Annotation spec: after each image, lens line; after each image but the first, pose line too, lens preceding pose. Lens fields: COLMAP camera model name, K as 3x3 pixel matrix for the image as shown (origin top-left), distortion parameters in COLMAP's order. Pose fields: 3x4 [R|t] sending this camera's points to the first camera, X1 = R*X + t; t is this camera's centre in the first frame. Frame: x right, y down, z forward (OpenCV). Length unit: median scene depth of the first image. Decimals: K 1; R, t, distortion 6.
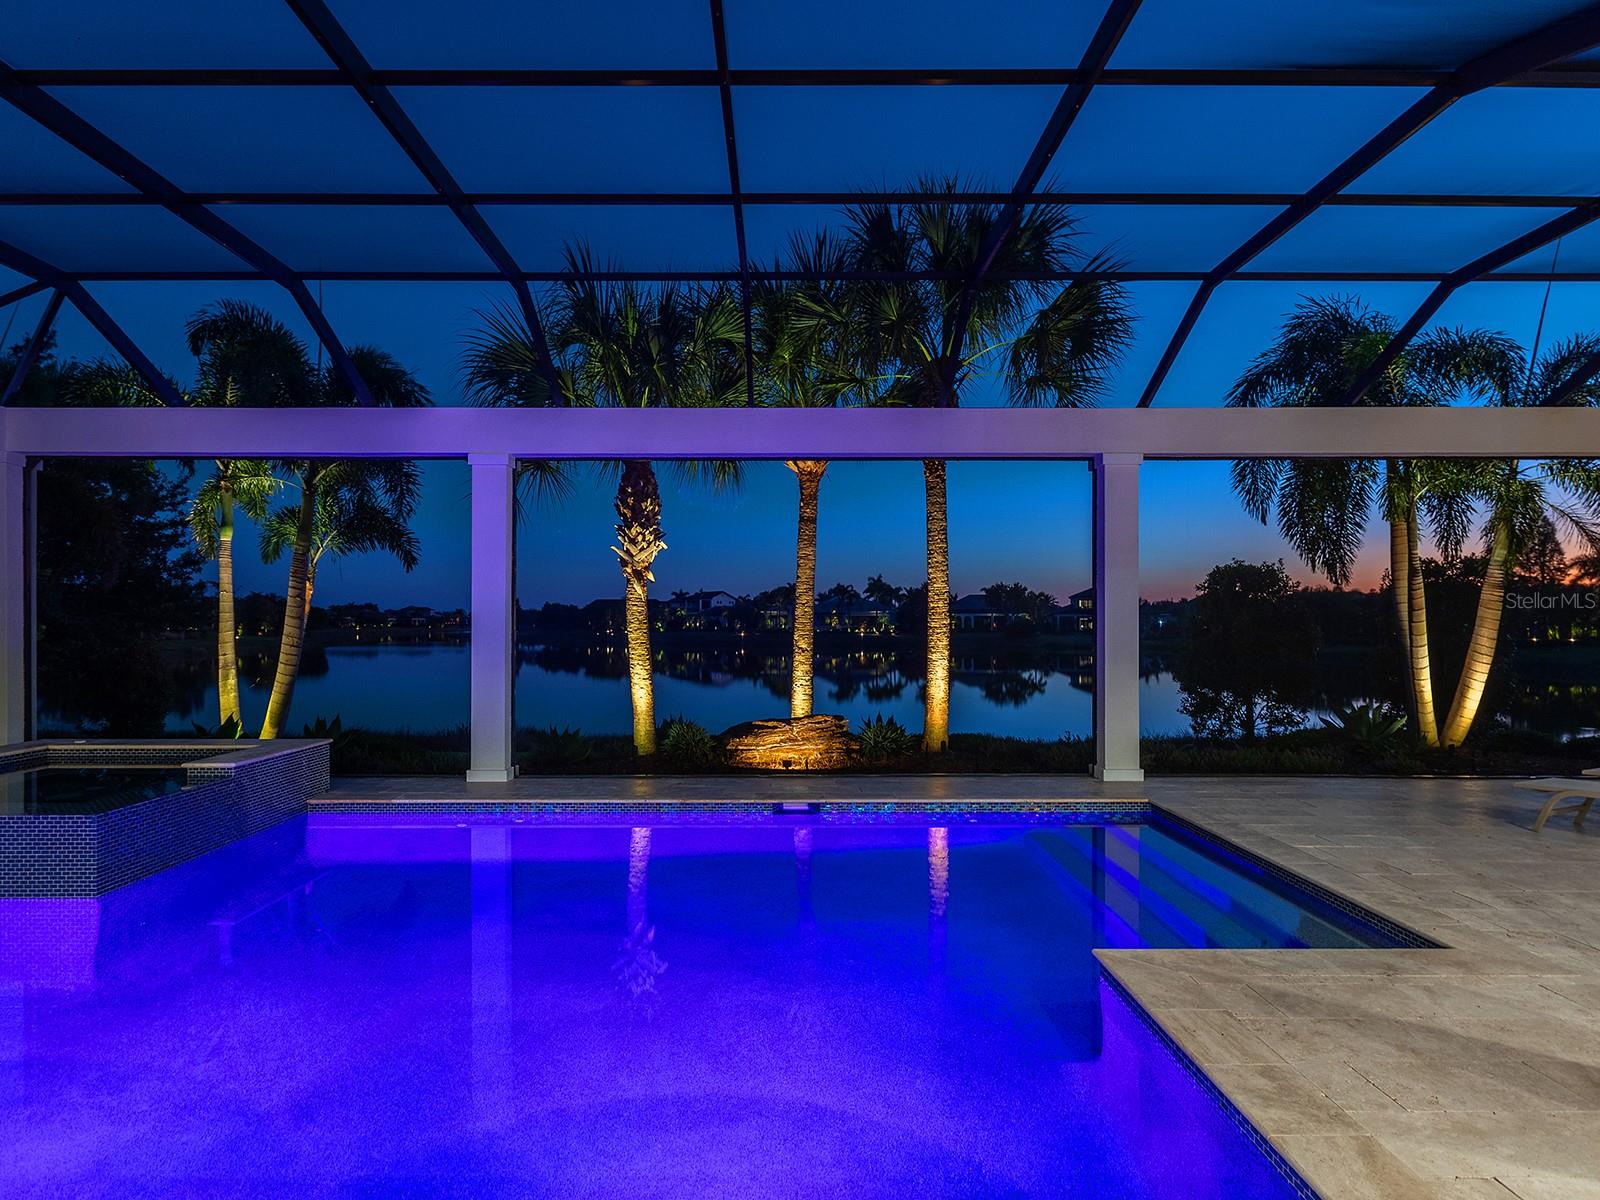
lens RADIAL K [[840.6, 0, 788.7], [0, 840.6, 613.2], [0, 0, 1]] dist [-0.013488, 0.011478]
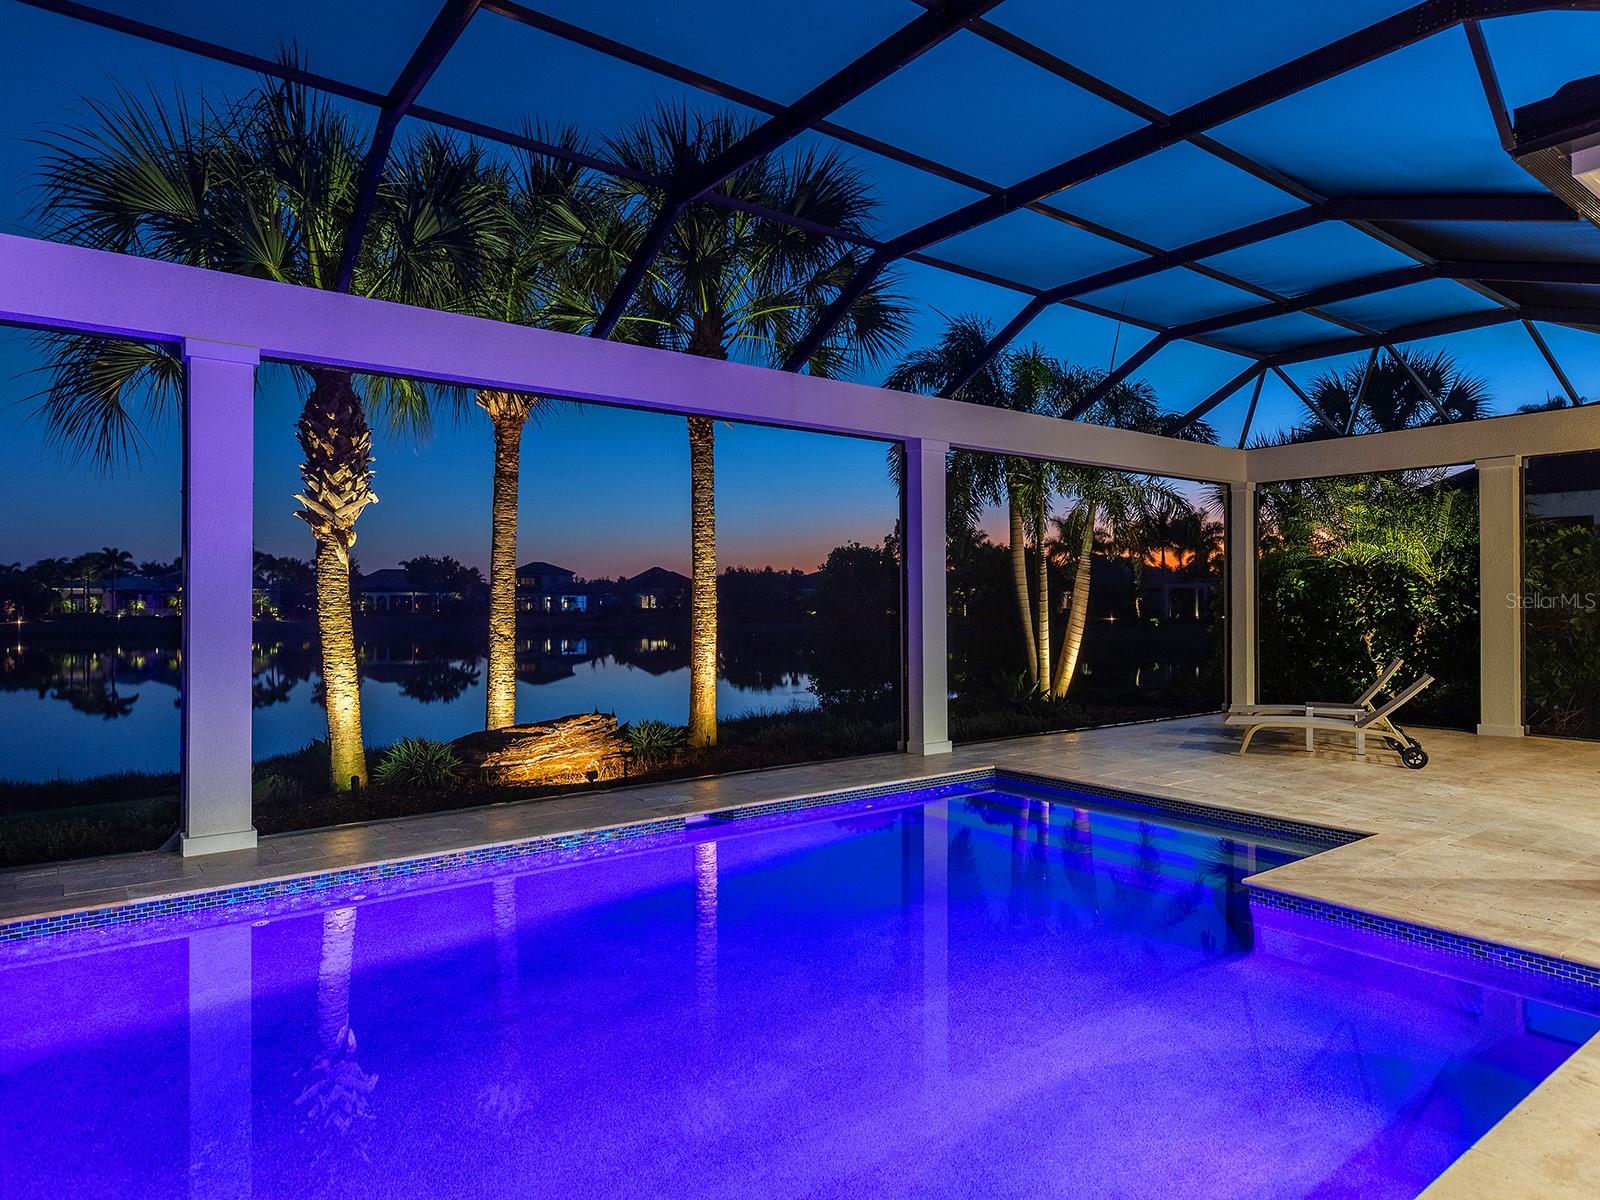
lens RADIAL K [[971.6, 0, 810.6], [0, 971.6, 599.4], [0, 0, 1]] dist [0.026780, -0.002229]
pose [[0.801609, -0.002492, 0.597843, -0.353587], [-0.002229, 0.999972, 0.007158, 0.000085], [-0.597844, -0.007071, 0.801581, 0.097798]]
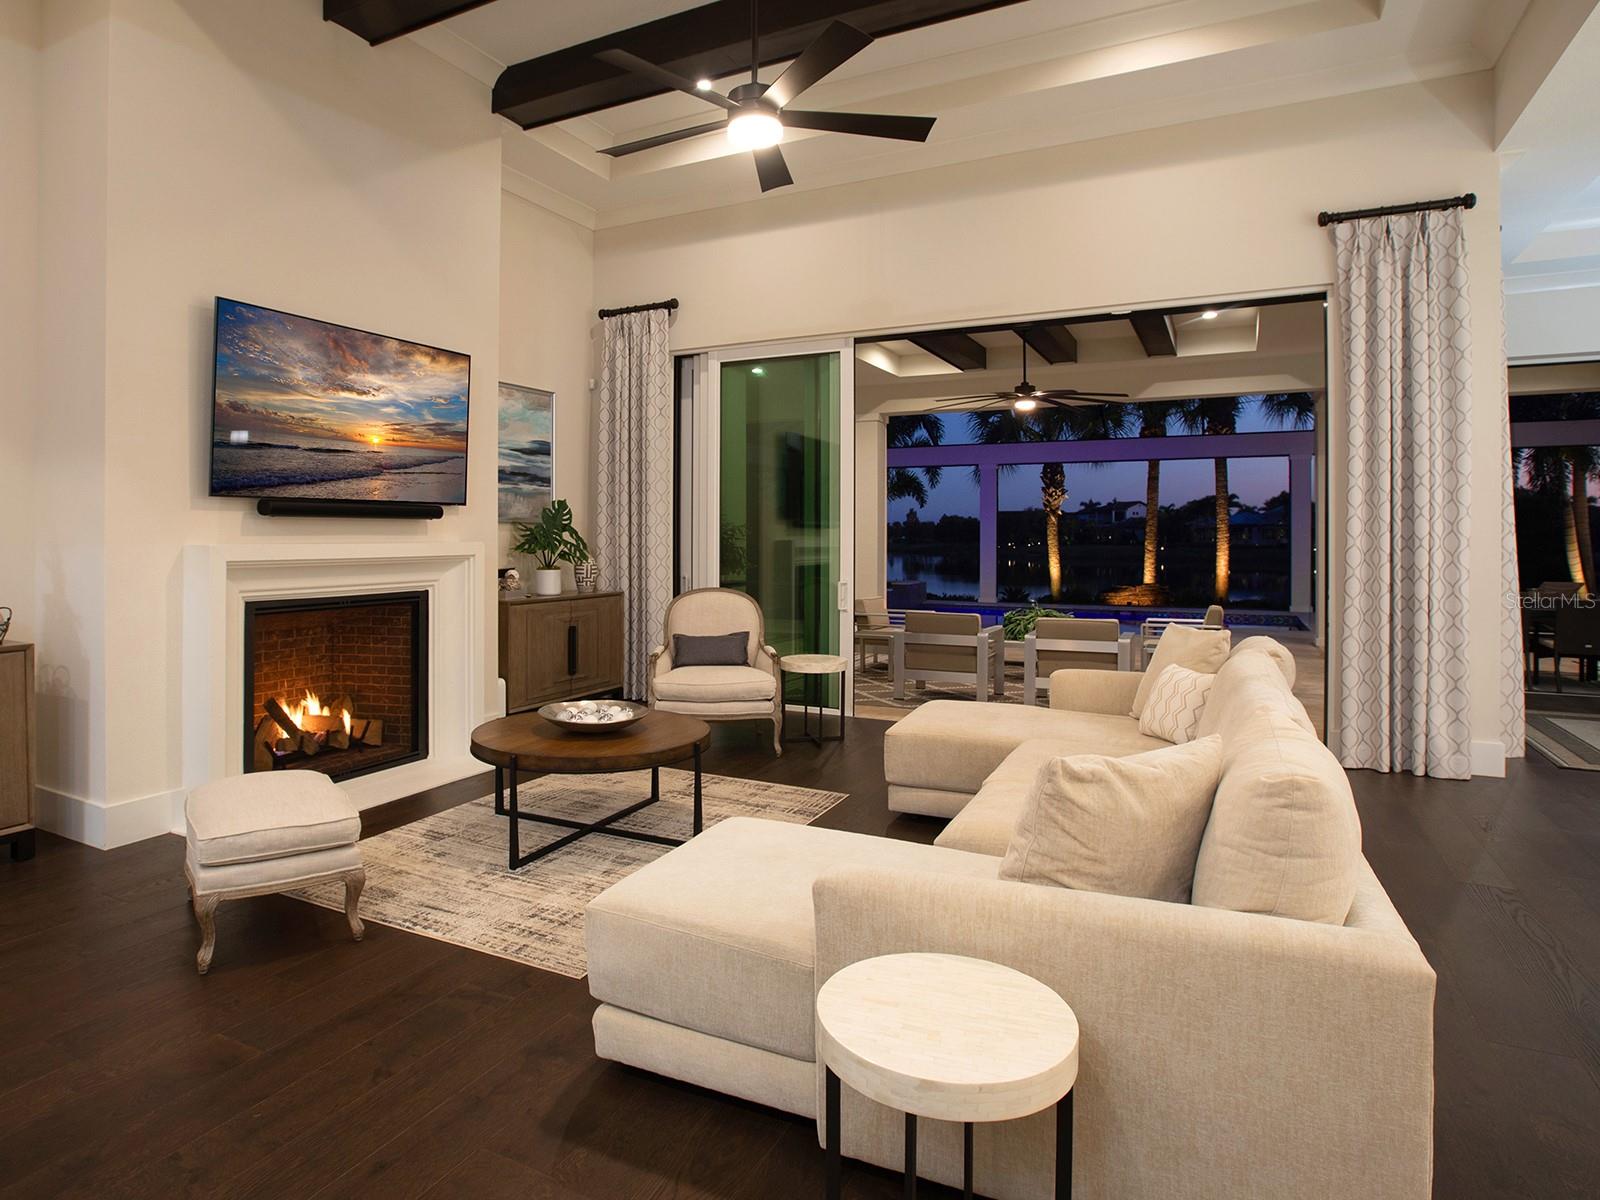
lens RADIAL K [[898.4, 0, 742.6], [0, 898.4, 524.8], [0, 0, 1]] dist [0.007230, 0.000381]
pose [[0.878239, -0.005372, -0.478192, 0.197882], [0.005077, 0.999985, -0.001909, -0.013820], [0.478195, -0.000751, 0.878253, -1.248745]]
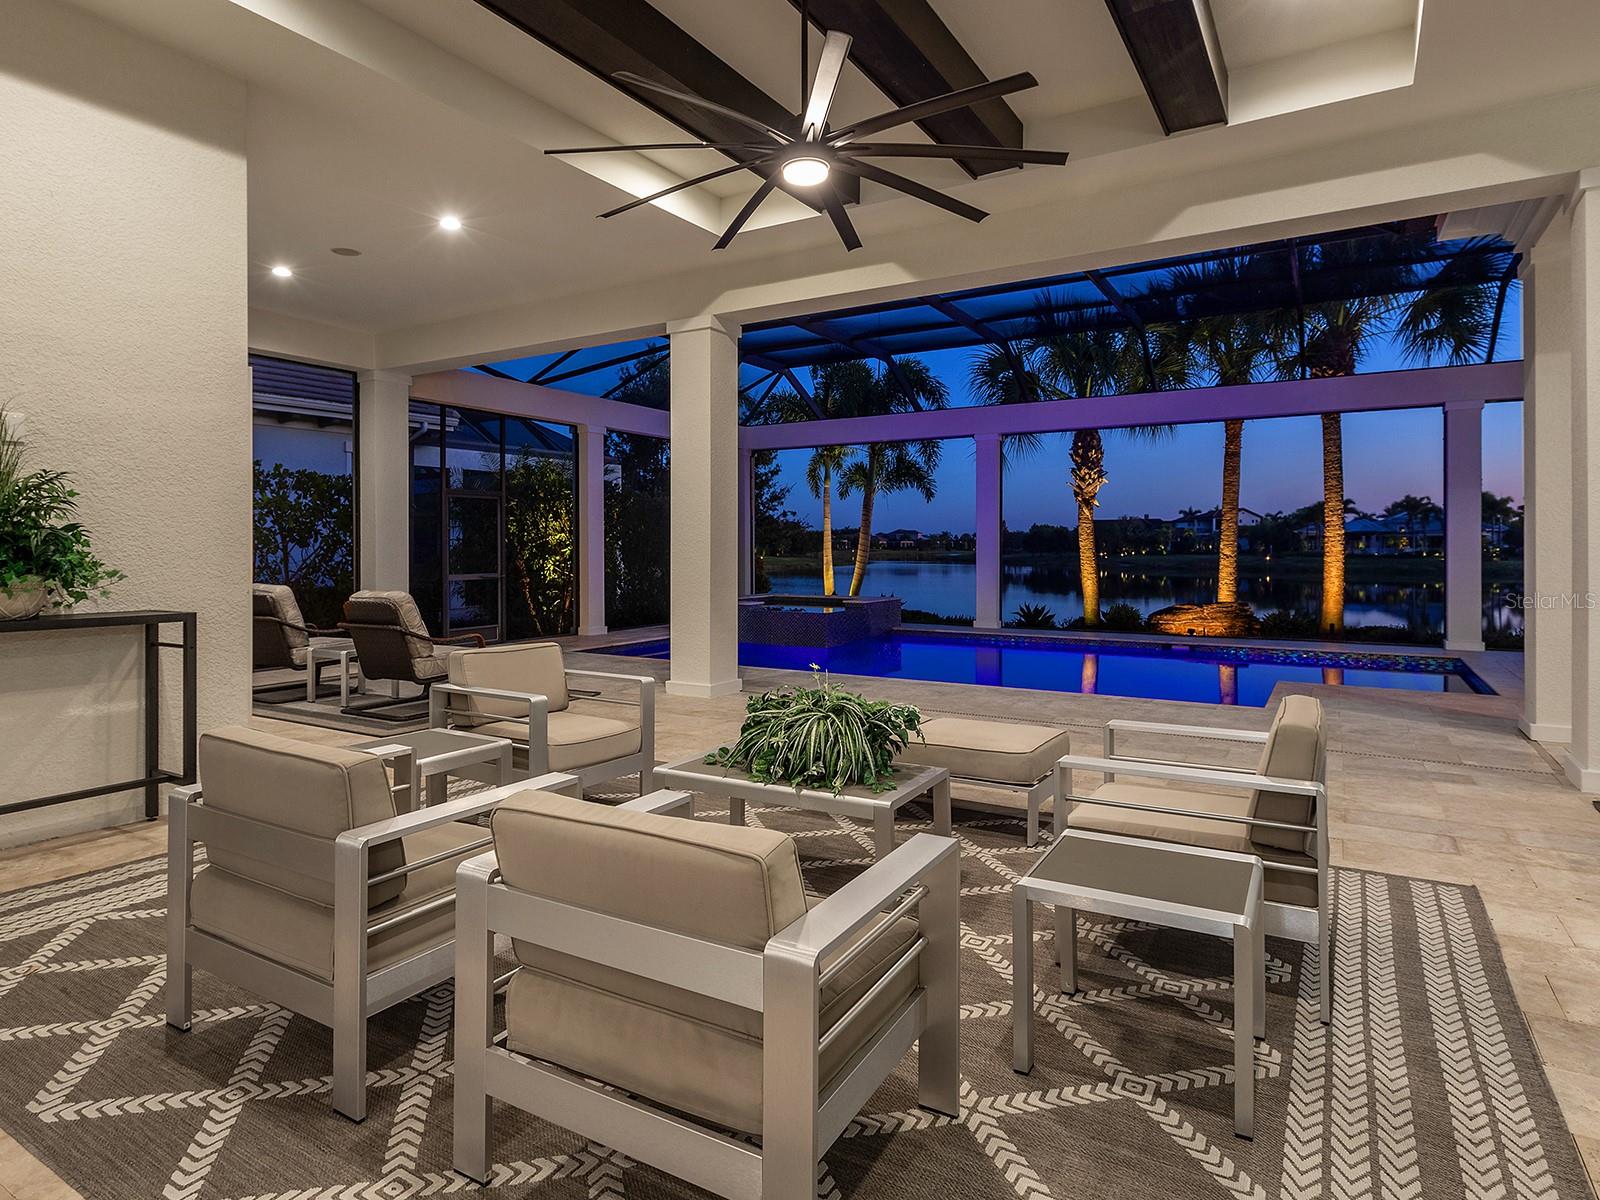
lens RADIAL K [[898.4, 0, 755.0], [0, 898.4, 548.5], [0, 0, 1]] dist [0.007230, 0.000381]
pose [[0.835252, -0.001248, -0.549866, 0.195737], [0.008740, 0.999901, 0.011006, 0.012374], [0.549798, -0.013999, 0.835180, -0.610922]]
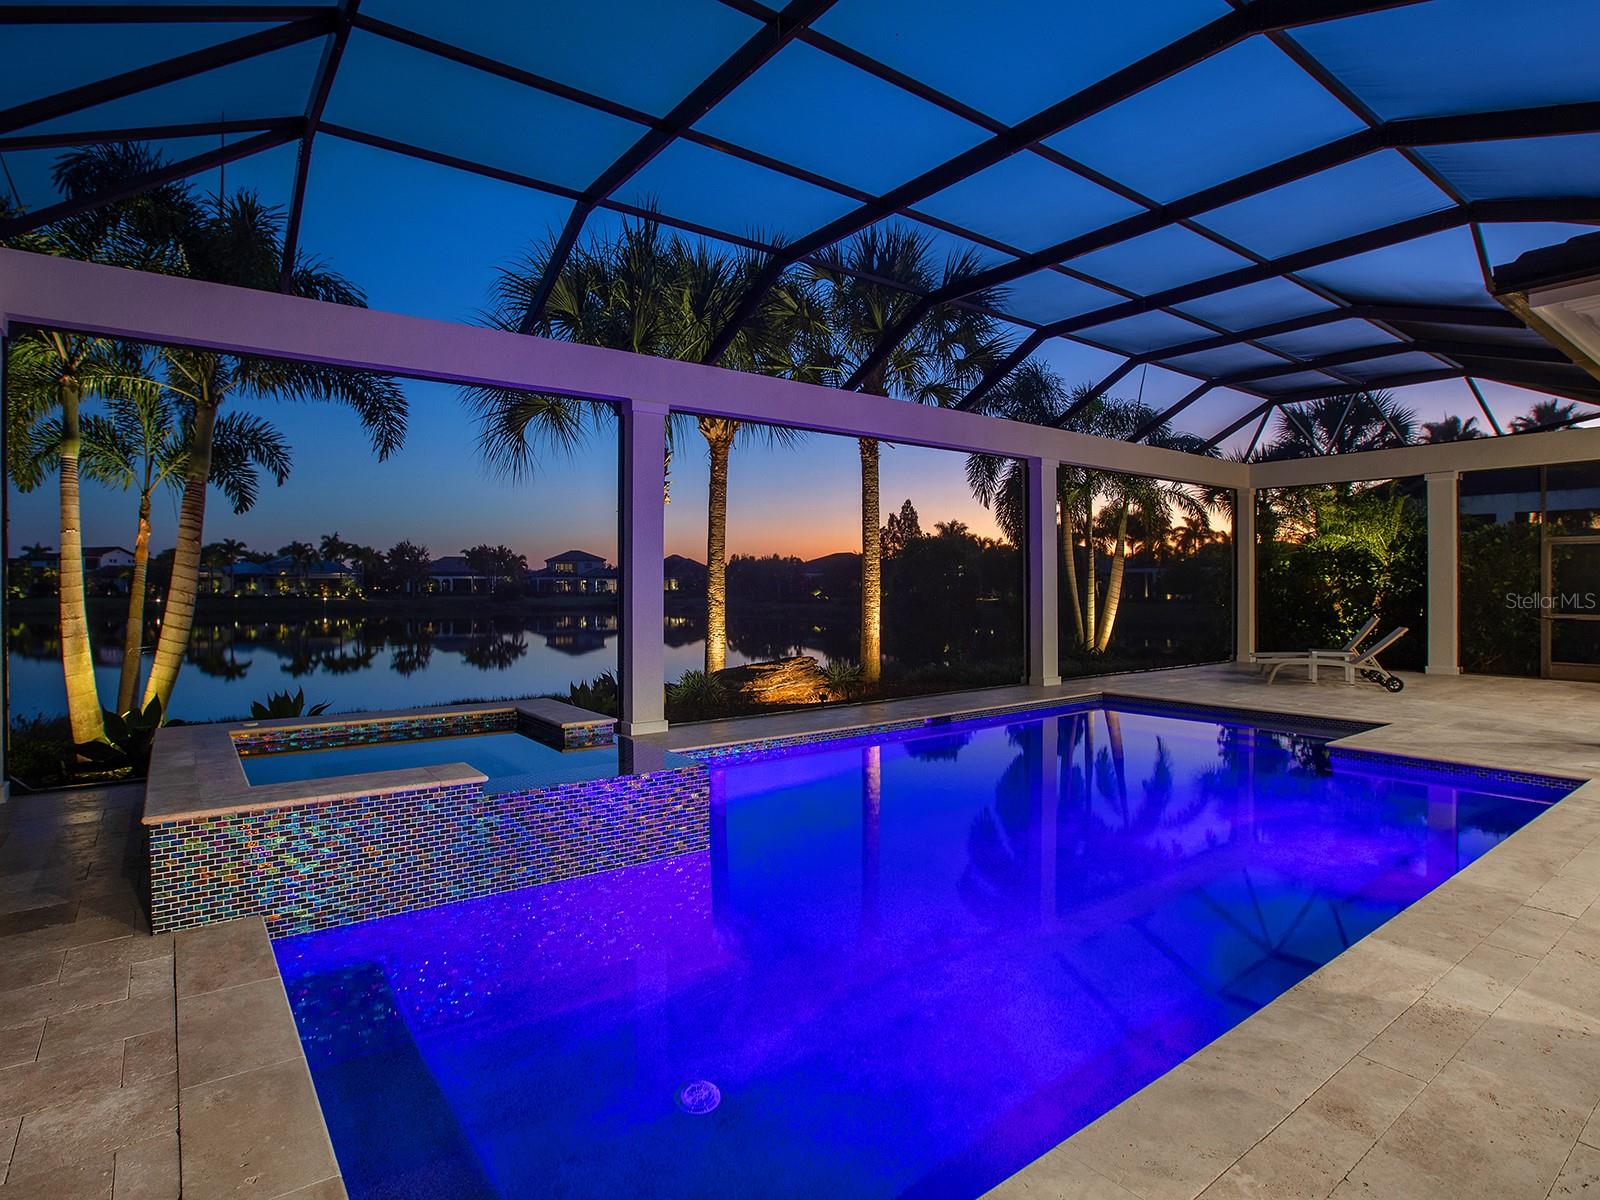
lens RADIAL K [[840.6, 0, 795.7], [0, 840.6, 590.3], [0, 0, 1]] dist [-0.013488, 0.011478]
pose [[0.801207, -0.007400, 0.598342, -0.645506], [-0.002679, 0.999869, 0.015954, 0.011679], [-0.598382, -0.014386, 0.801082, 0.080873]]
